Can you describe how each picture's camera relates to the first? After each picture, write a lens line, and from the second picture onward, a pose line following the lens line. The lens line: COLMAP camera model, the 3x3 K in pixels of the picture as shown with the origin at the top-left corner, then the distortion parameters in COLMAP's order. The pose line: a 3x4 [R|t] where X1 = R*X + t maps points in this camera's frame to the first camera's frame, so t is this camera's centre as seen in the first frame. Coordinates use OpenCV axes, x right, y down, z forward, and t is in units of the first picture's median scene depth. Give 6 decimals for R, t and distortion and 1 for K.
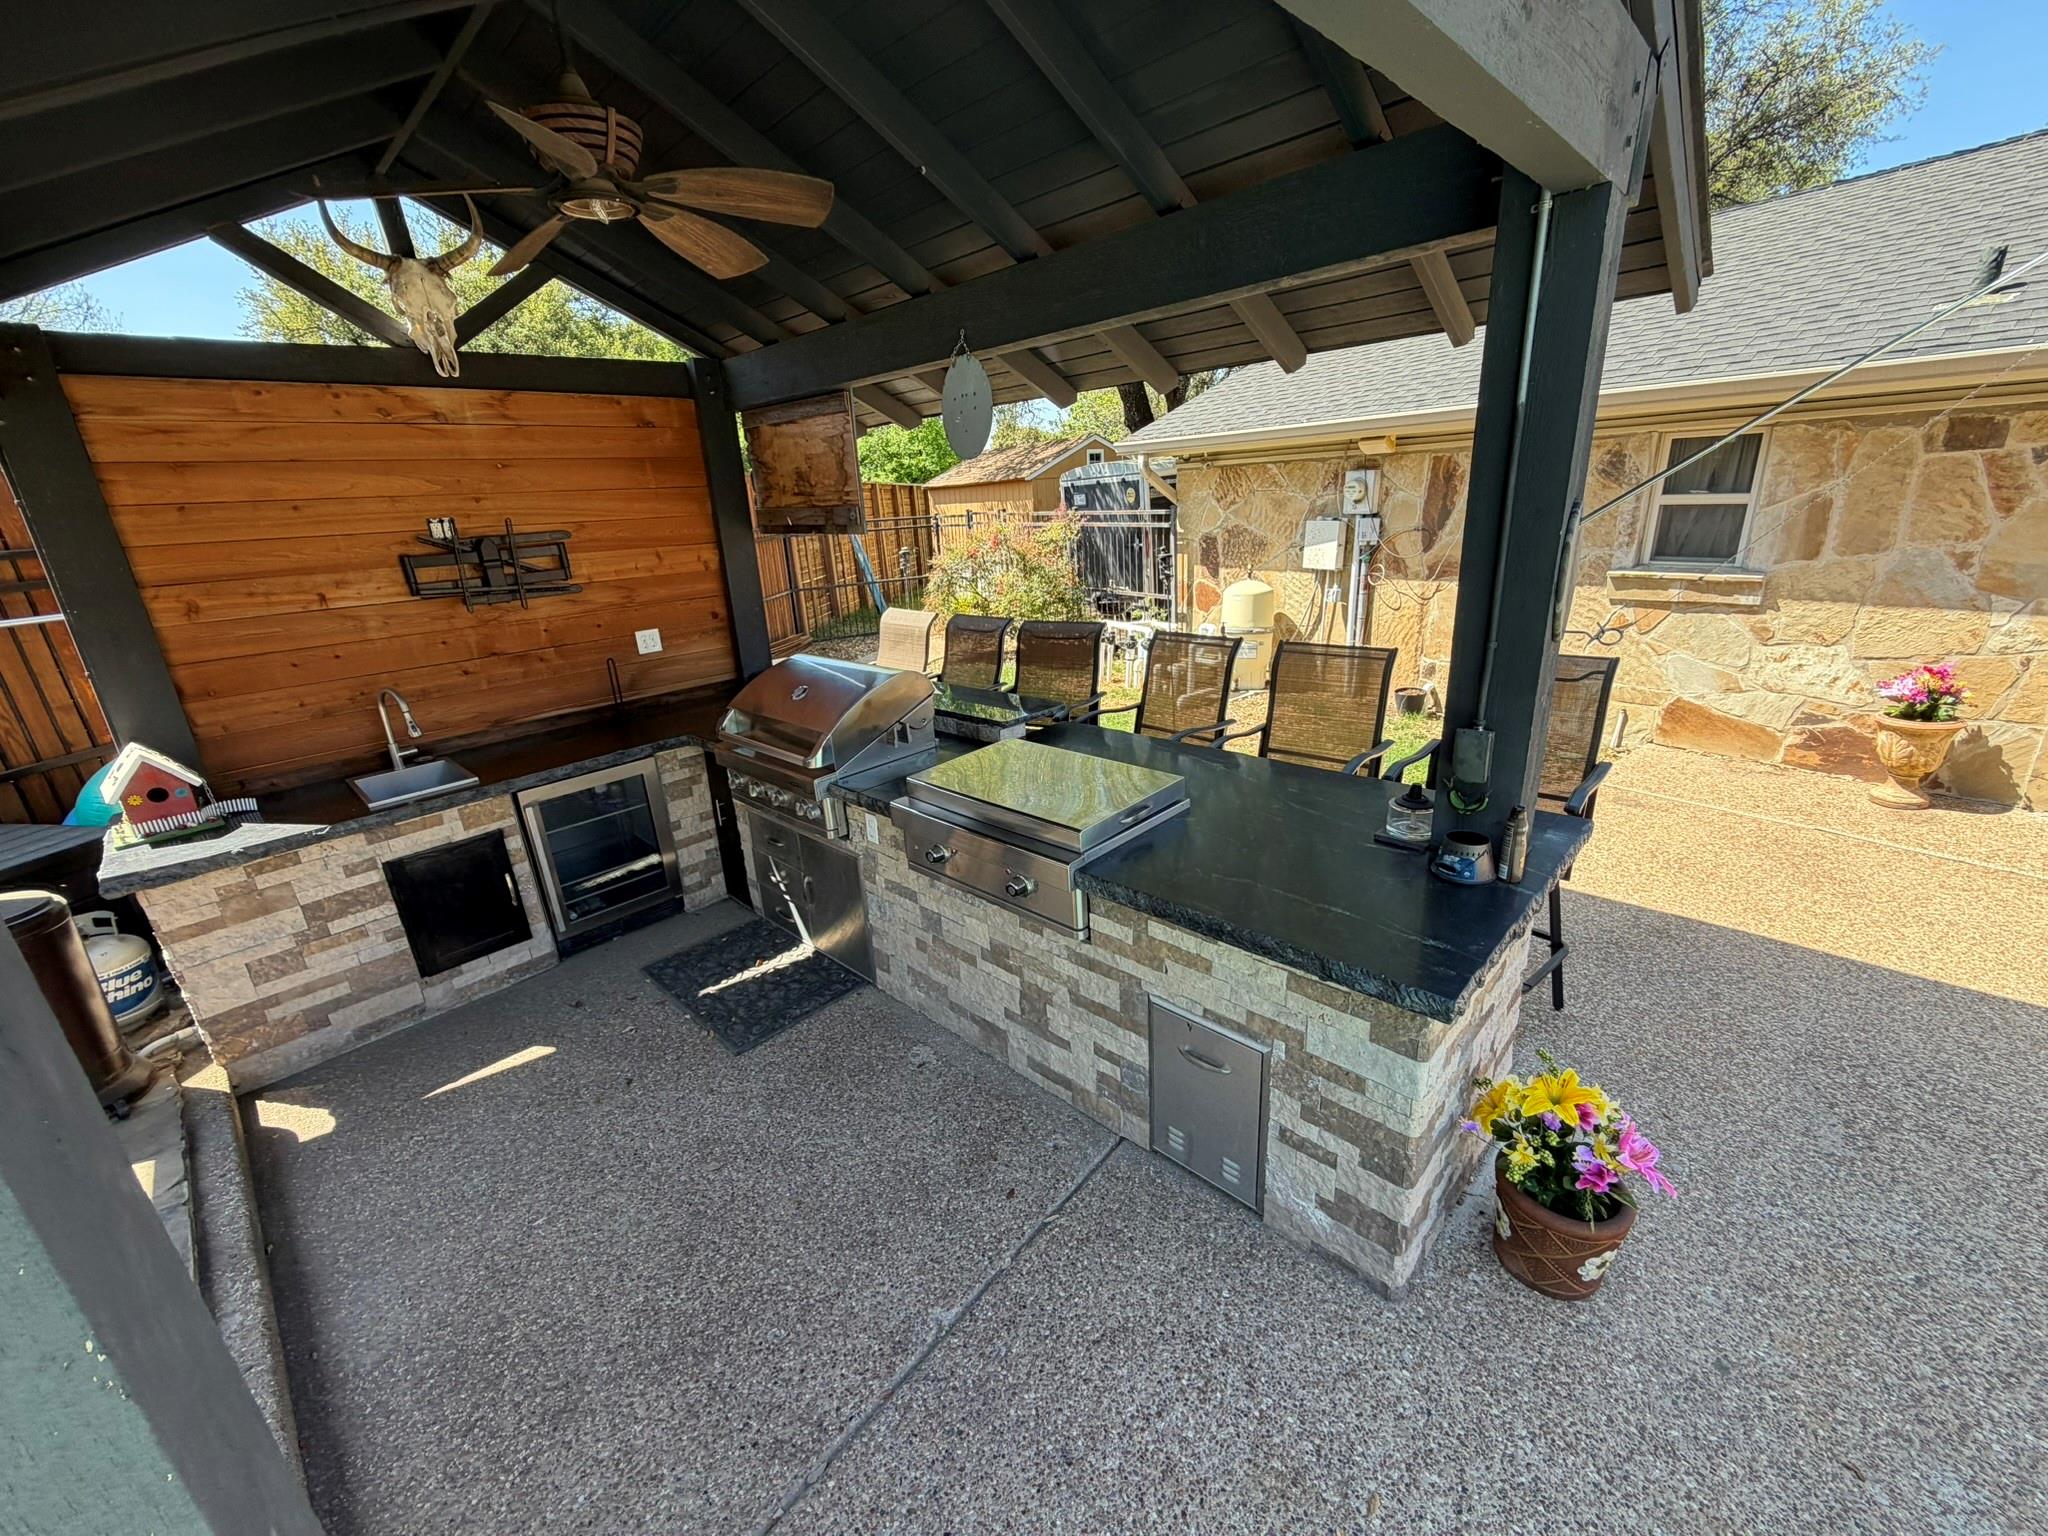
lens RADIAL K [[818.3, 0, 1017.0], [0, 818.3, 772.5], [0, 0, 1]] dist [-0.001704, 0.000300]
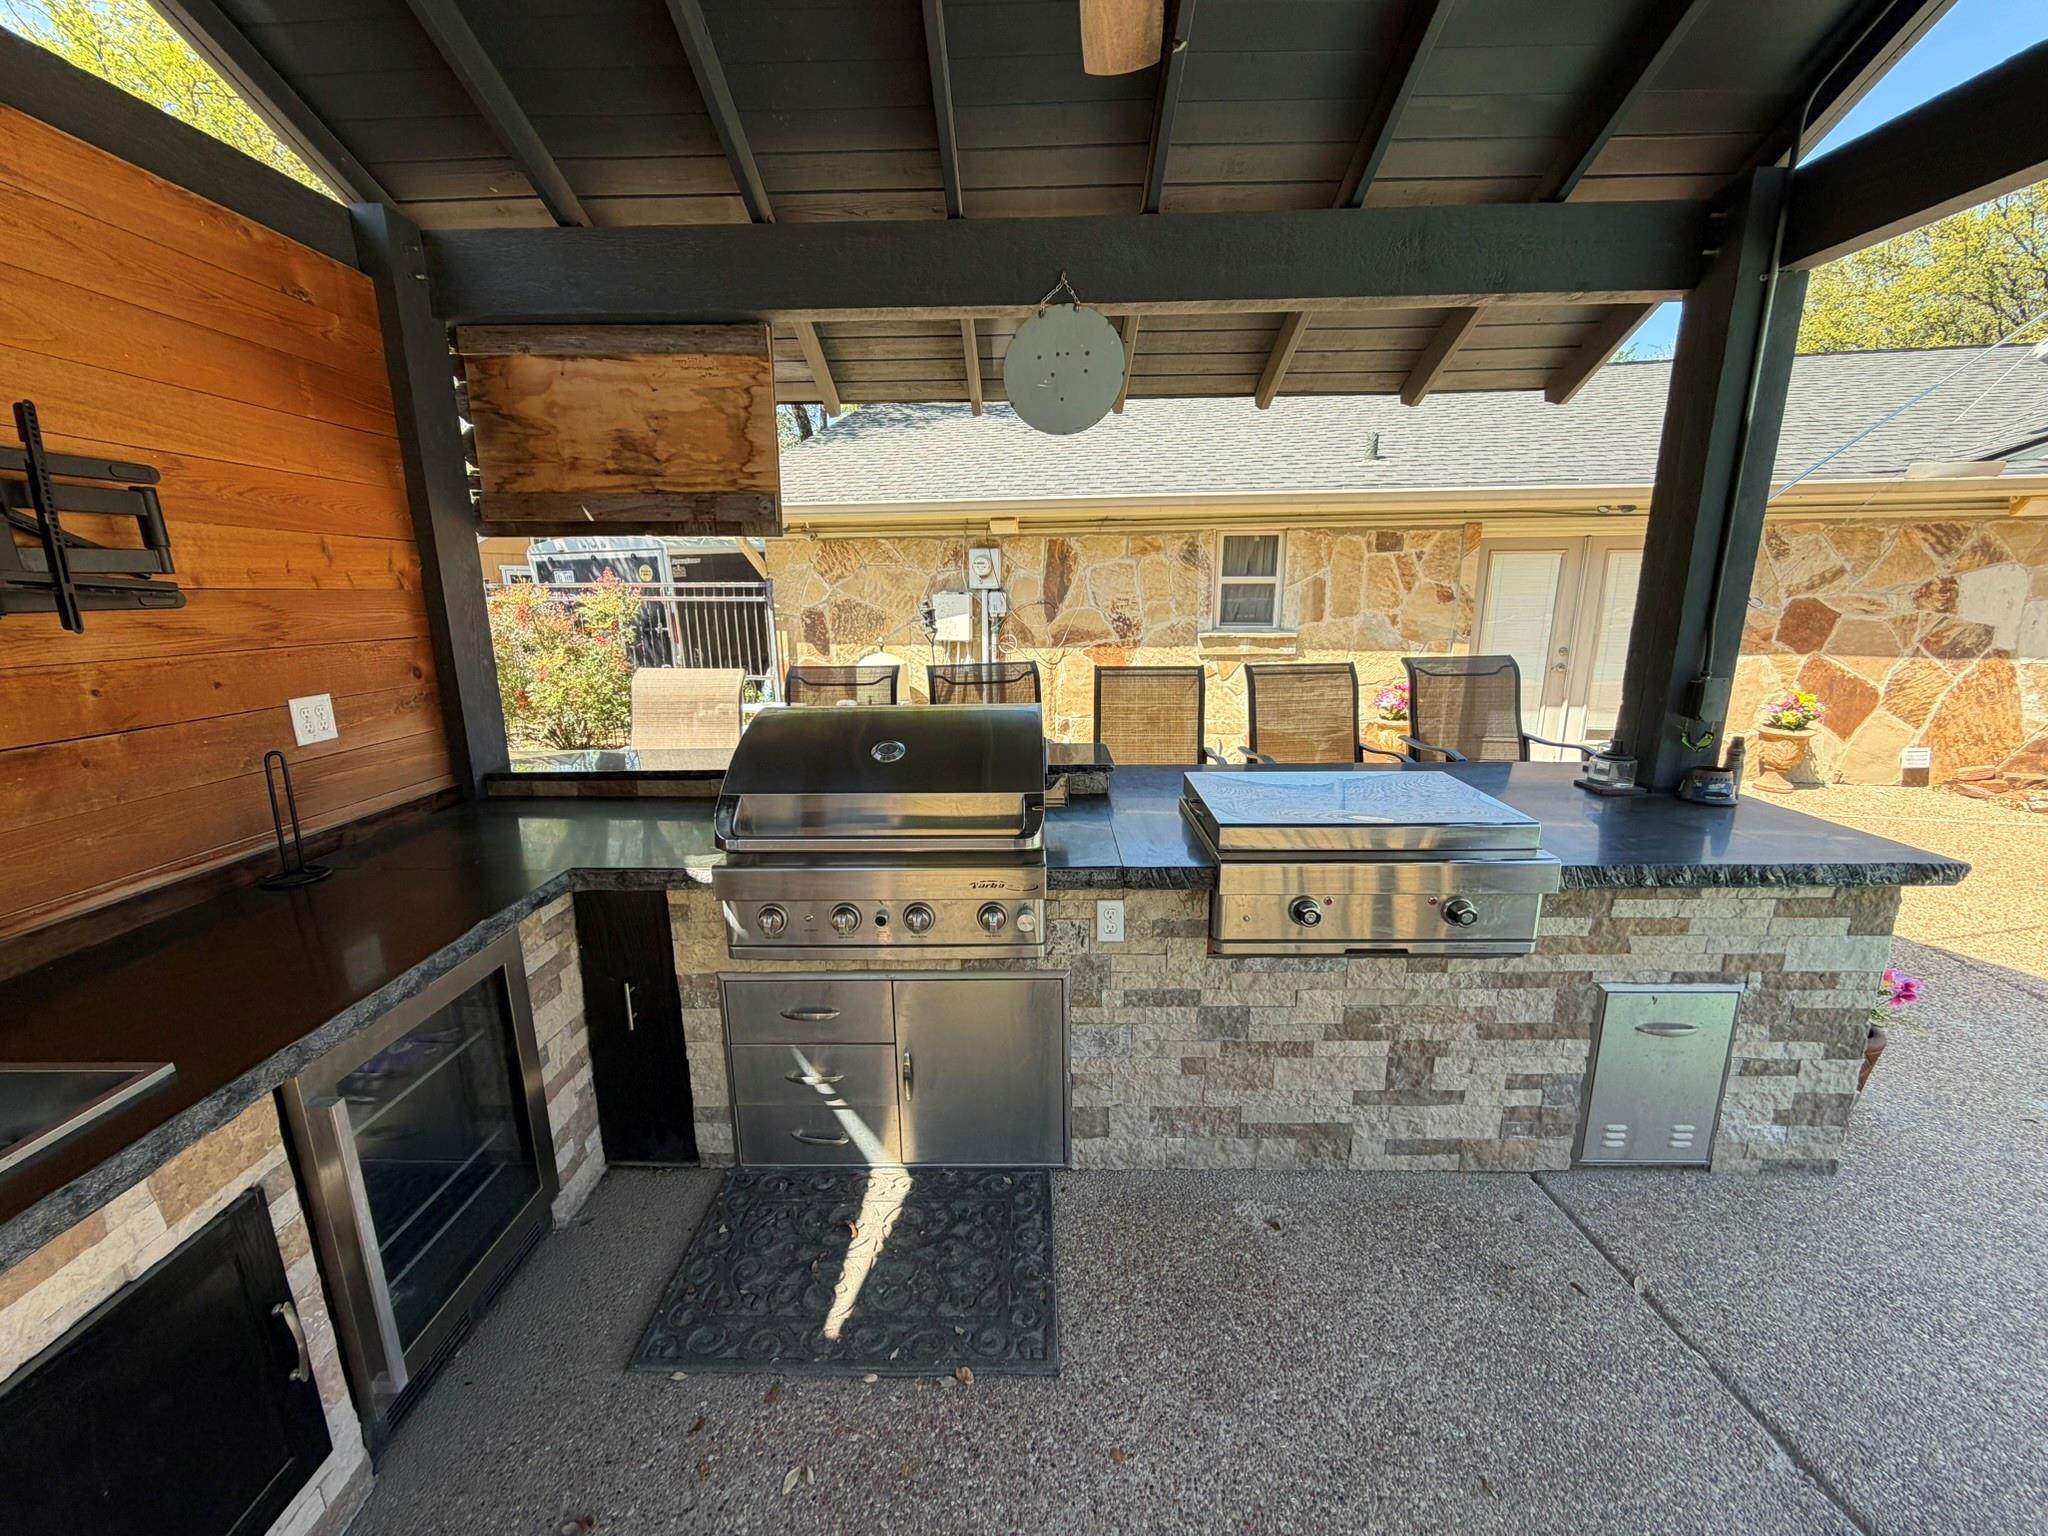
lens RADIAL K [[818.3, 0, 1019.6], [0, 818.3, 769.9], [0, 0, 1]] dist [-0.001704, 0.000300]
pose [[0.727199, -0.102000, 0.678806, -0.406572], [0.192365, 0.979555, -0.058887, -0.017711], [-0.658921, 0.173401, 0.731953, 0.314144]]
